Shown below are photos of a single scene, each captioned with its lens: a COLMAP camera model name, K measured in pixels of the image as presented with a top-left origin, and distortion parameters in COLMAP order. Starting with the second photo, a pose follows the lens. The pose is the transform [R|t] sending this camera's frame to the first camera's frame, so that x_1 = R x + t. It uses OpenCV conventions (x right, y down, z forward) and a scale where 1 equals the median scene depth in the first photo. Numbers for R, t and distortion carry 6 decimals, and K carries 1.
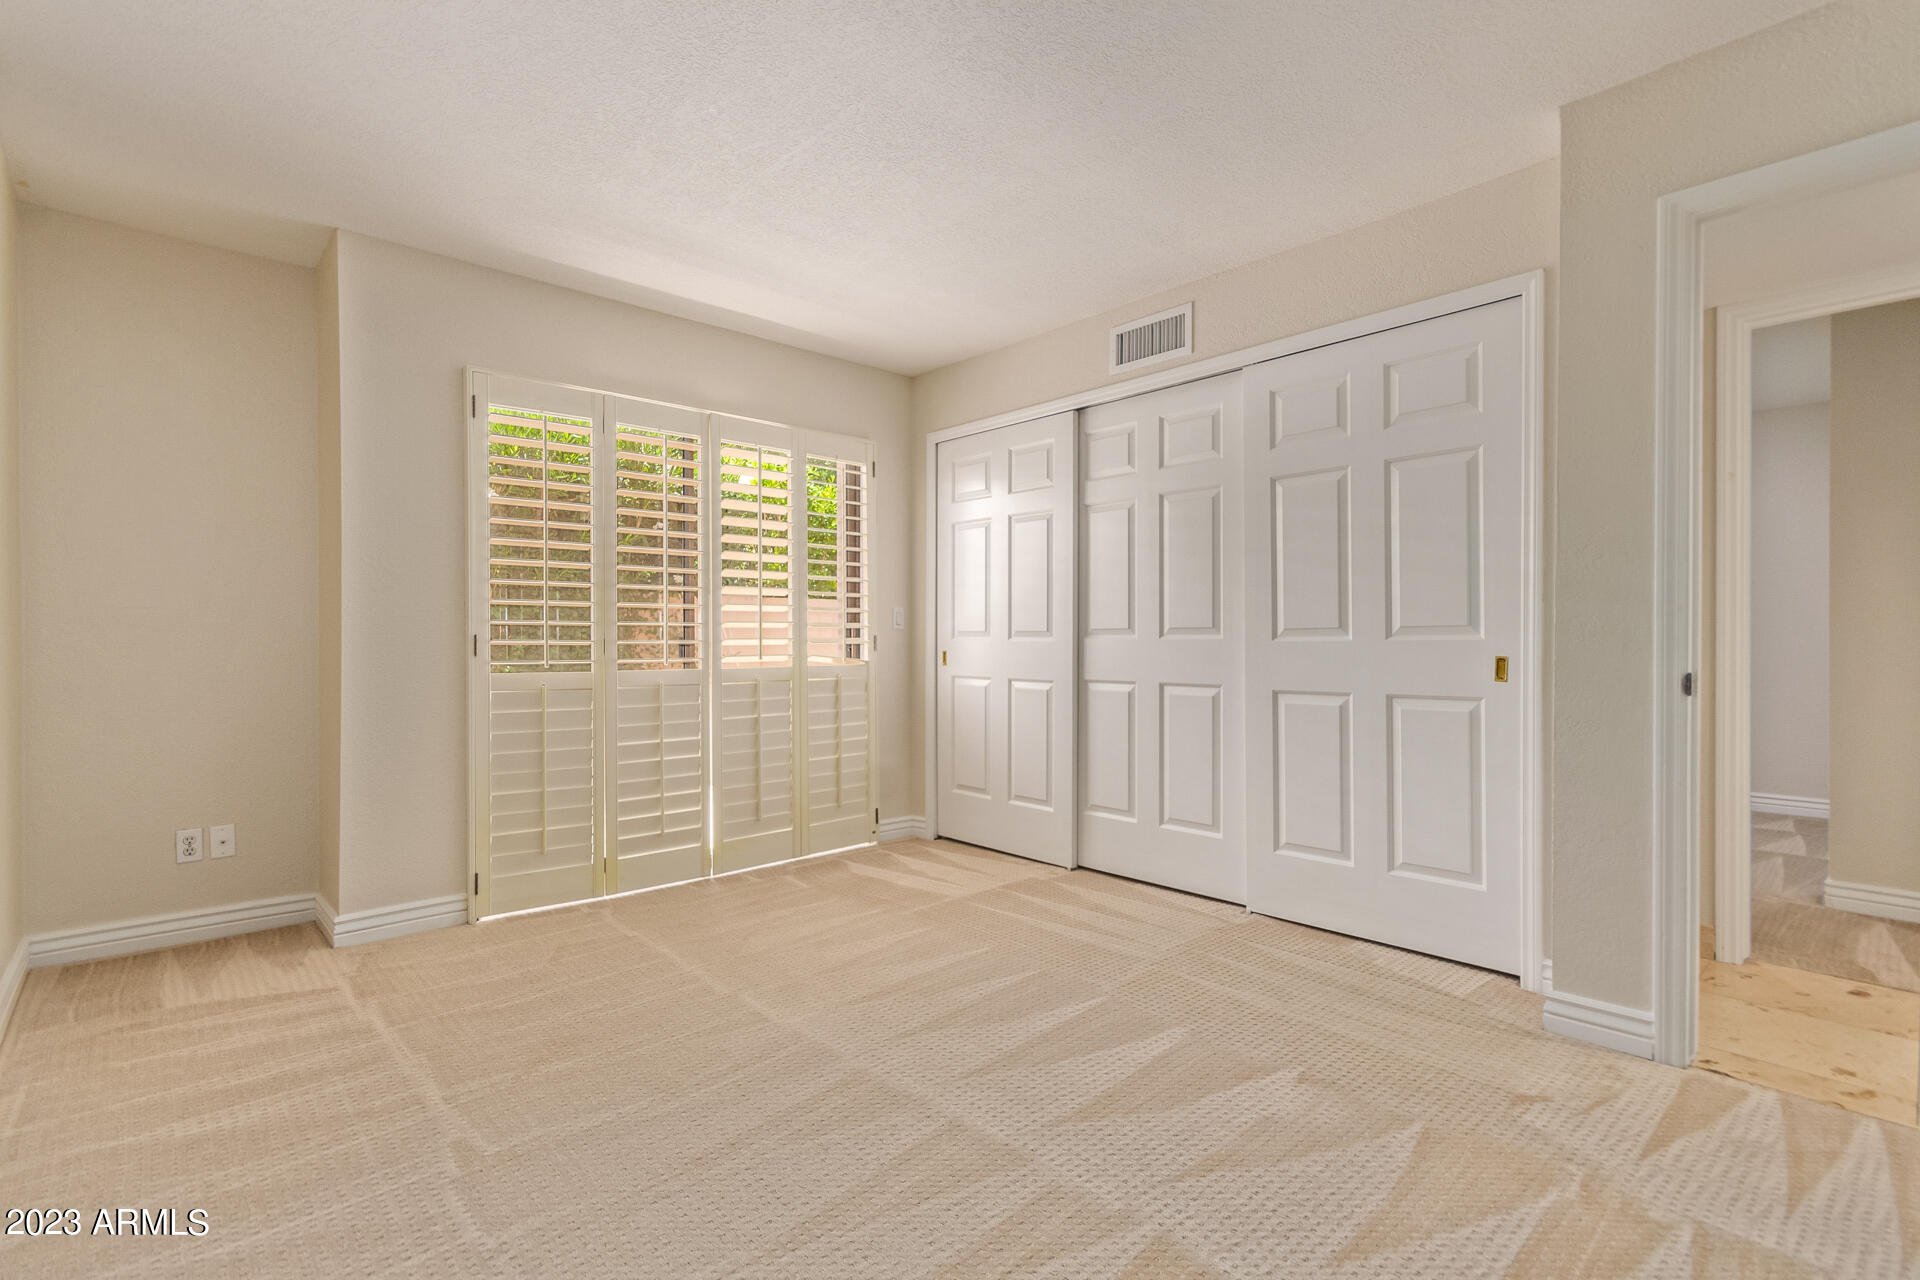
lens RADIAL K [[926.4, 0, 960.0], [0, 926.4, 640.0], [0, 0, 1]] dist [0.007885, 0.001239]
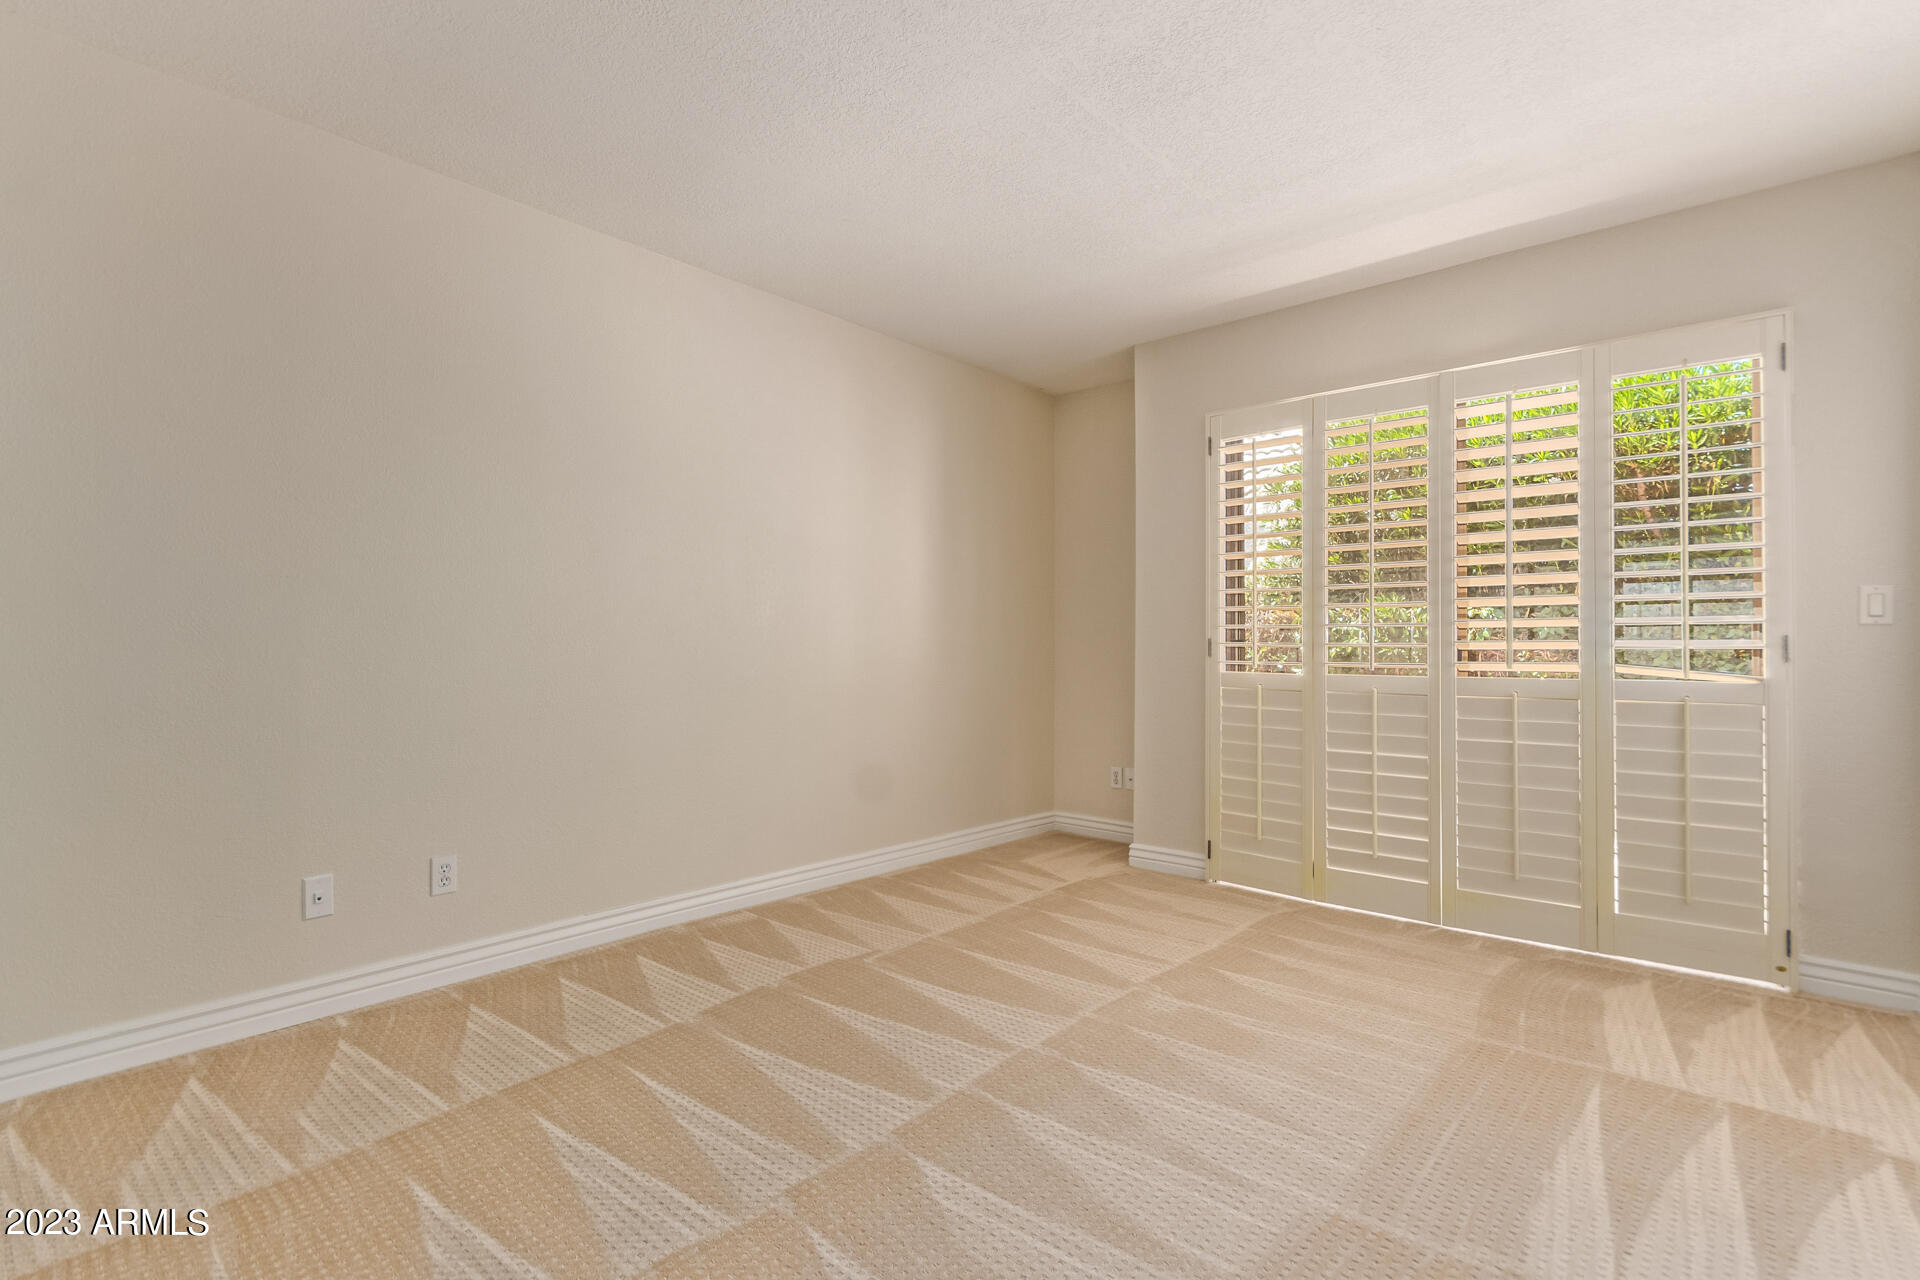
lens RADIAL K [[926.4, 0, 960.0], [0, 926.4, 640.0], [0, 0, 1]] dist [0.007885, 0.001239]
pose [[0.085440, 0.000660, -0.996343, 0.557992], [0.001400, 0.999999, 0.000782, -0.005181], [0.996342, -0.001462, 0.085439, 0.516503]]
